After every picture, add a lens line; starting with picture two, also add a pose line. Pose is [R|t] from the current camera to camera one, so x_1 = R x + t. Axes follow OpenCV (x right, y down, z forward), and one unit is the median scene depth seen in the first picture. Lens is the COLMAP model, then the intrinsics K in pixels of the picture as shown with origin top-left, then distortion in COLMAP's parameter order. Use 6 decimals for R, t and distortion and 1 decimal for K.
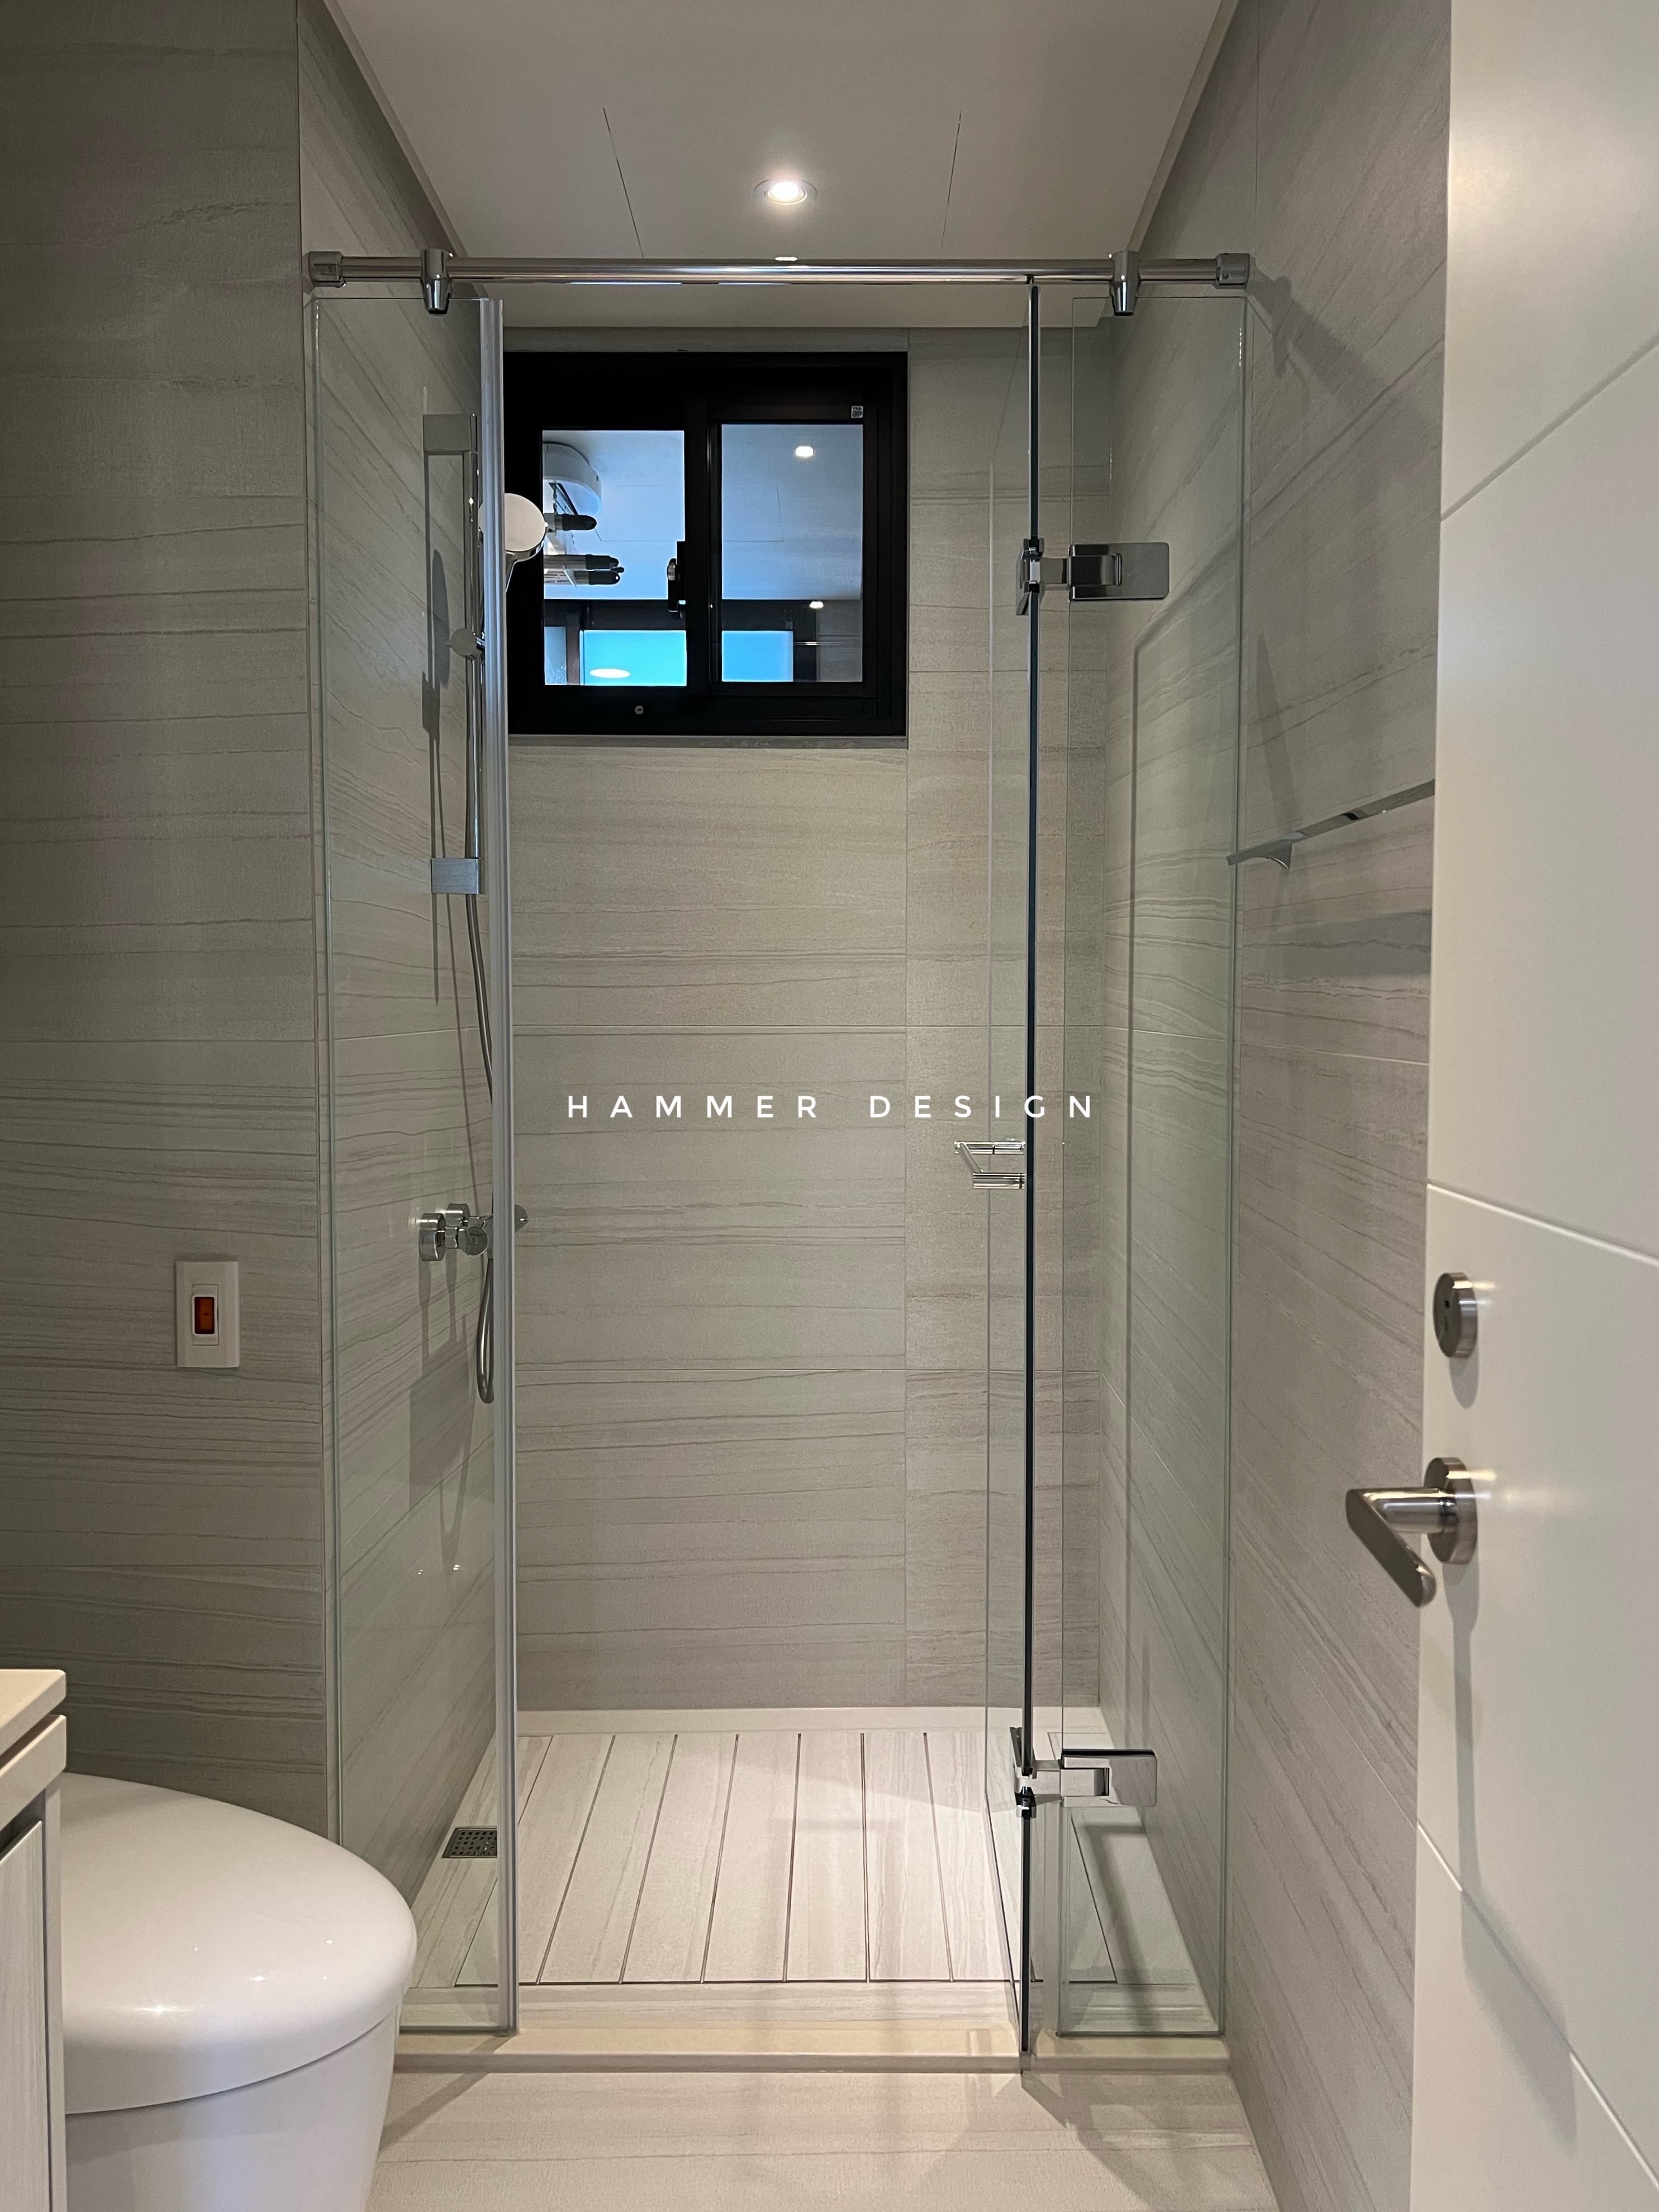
lens RADIAL K [[1687.0, 0, 831.4], [0, 1687.0, 1097.9], [0, 0, 1]] dist [0.050089, -0.053763]
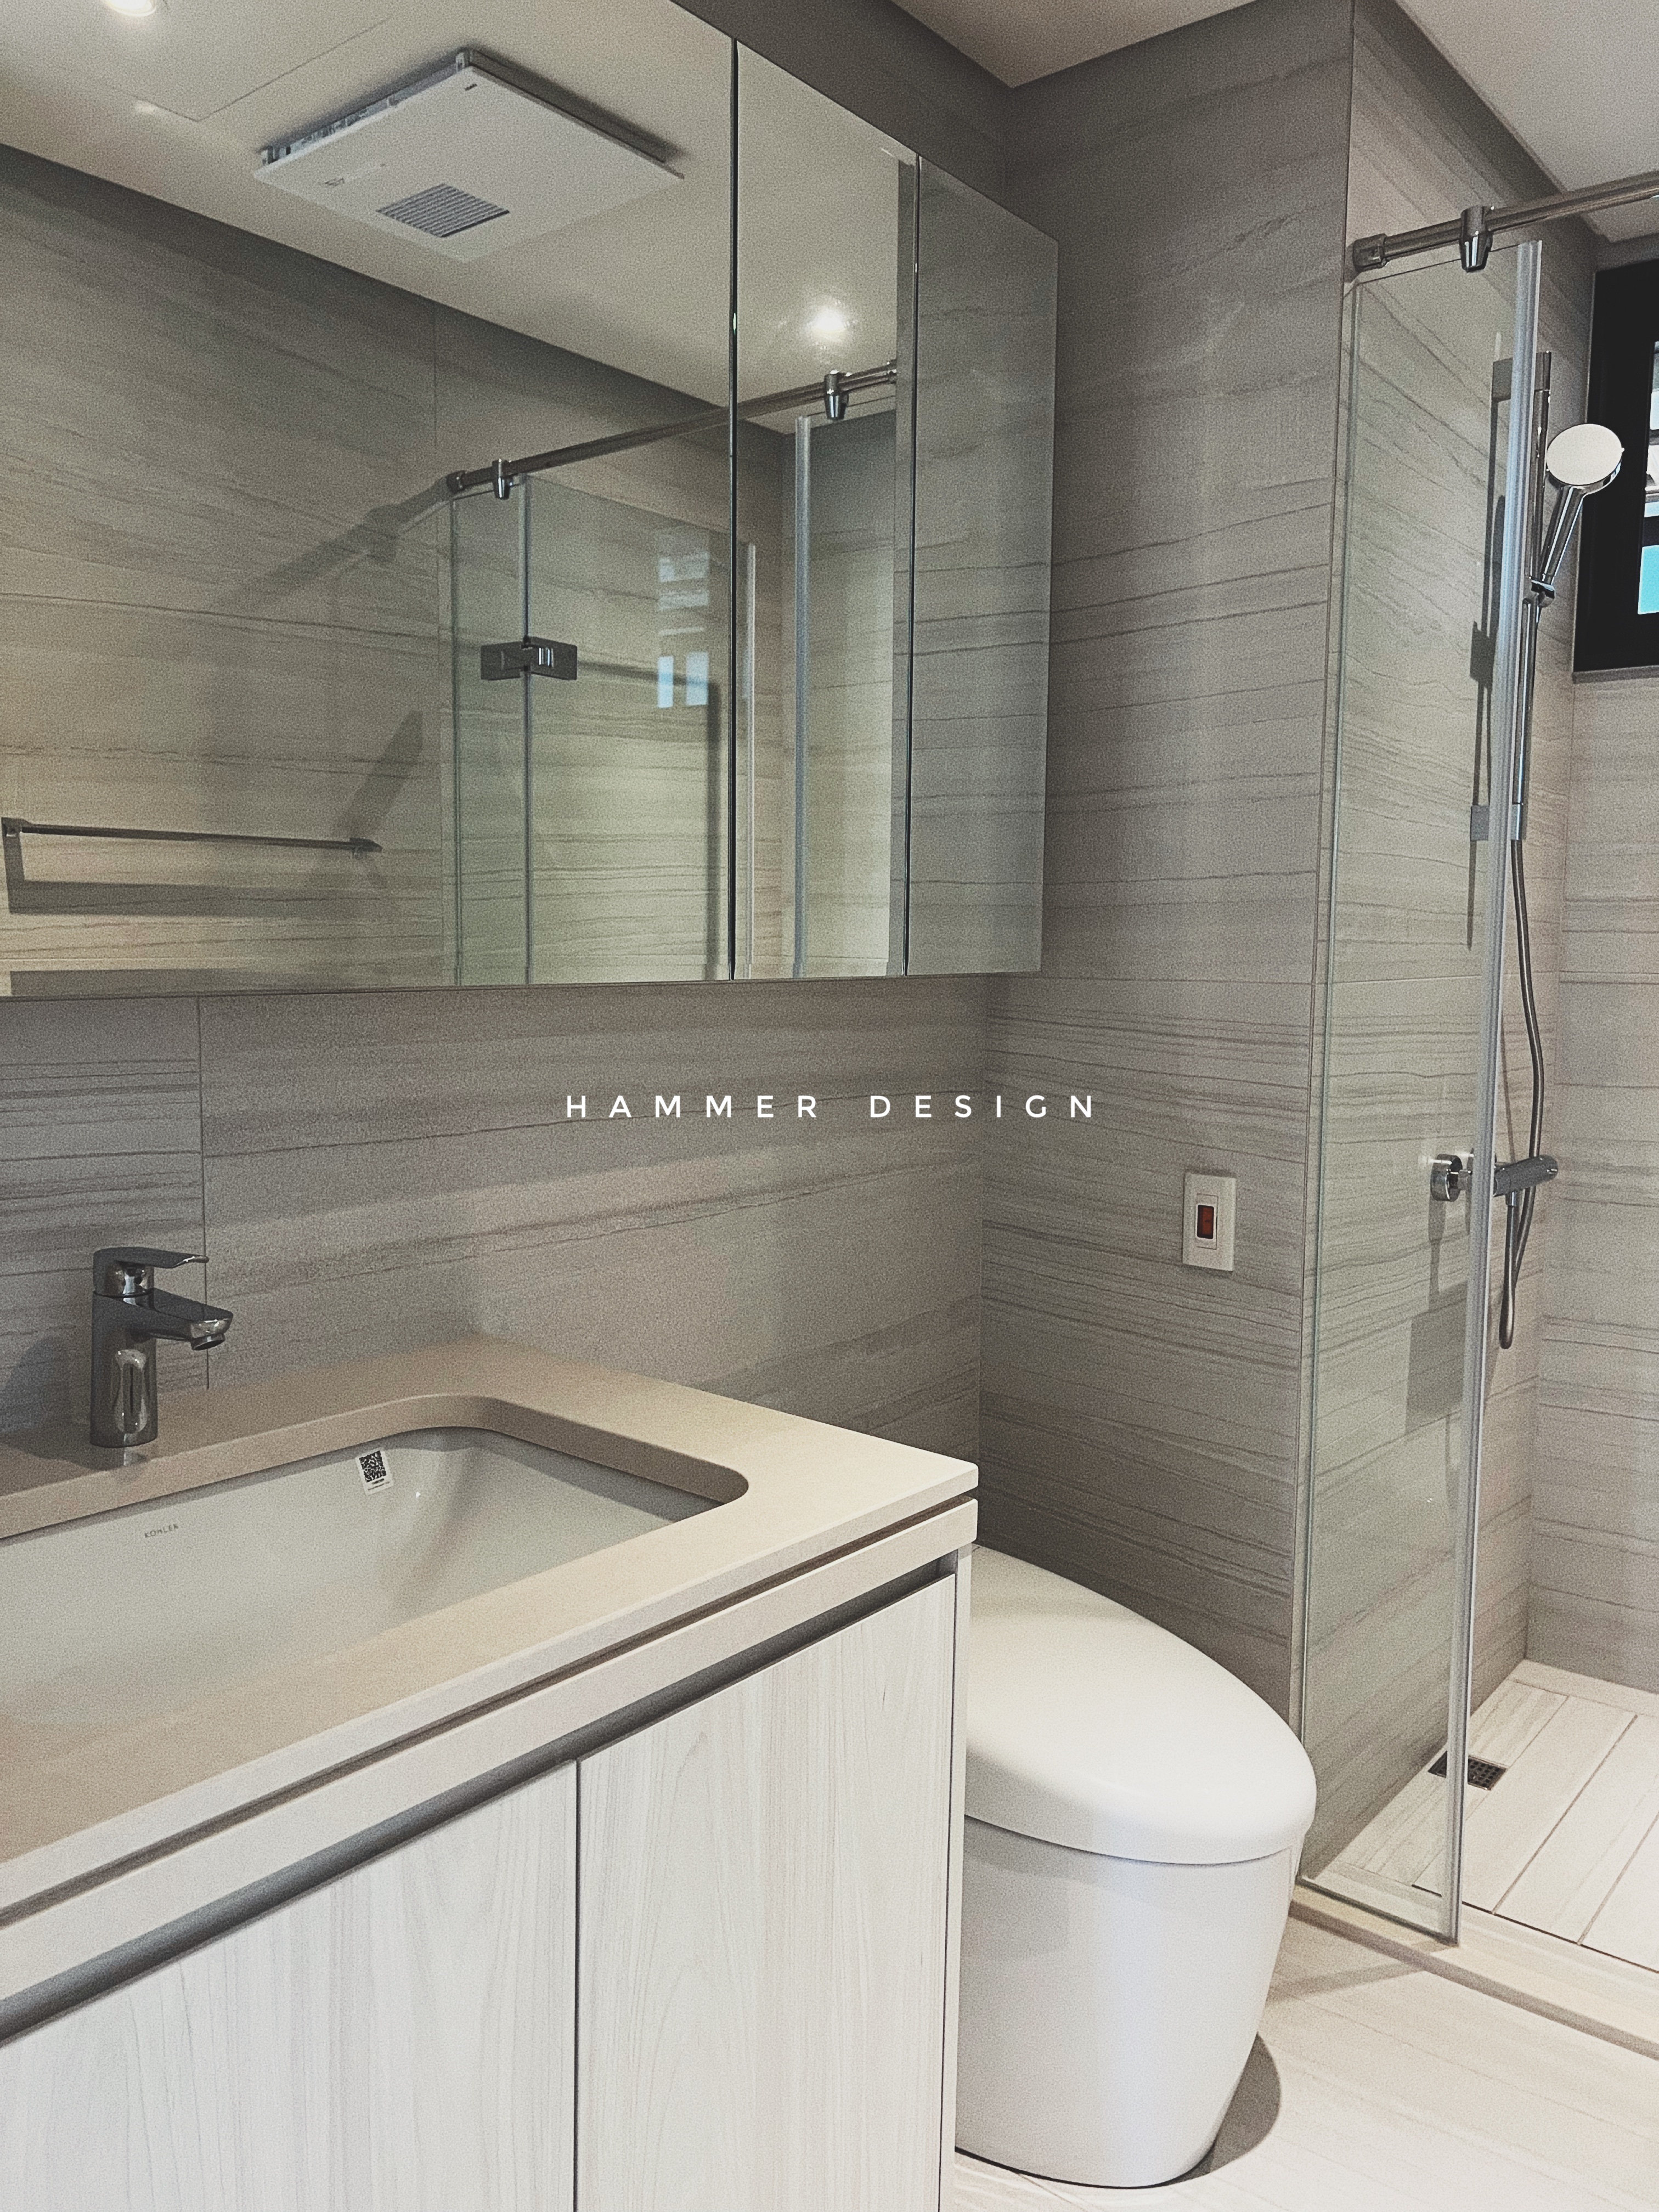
lens RADIAL K [[1661.0, 0, 829.5], [0, 1661.0, 1106.0], [0, 0, 1]] dist [0.049260, -0.054701]
pose [[0.777993, 0.073337, -0.623978, 0.125533], [-0.047535, 0.997188, 0.057933, -0.002635], [0.626472, -0.015410, 0.779292, -0.029354]]
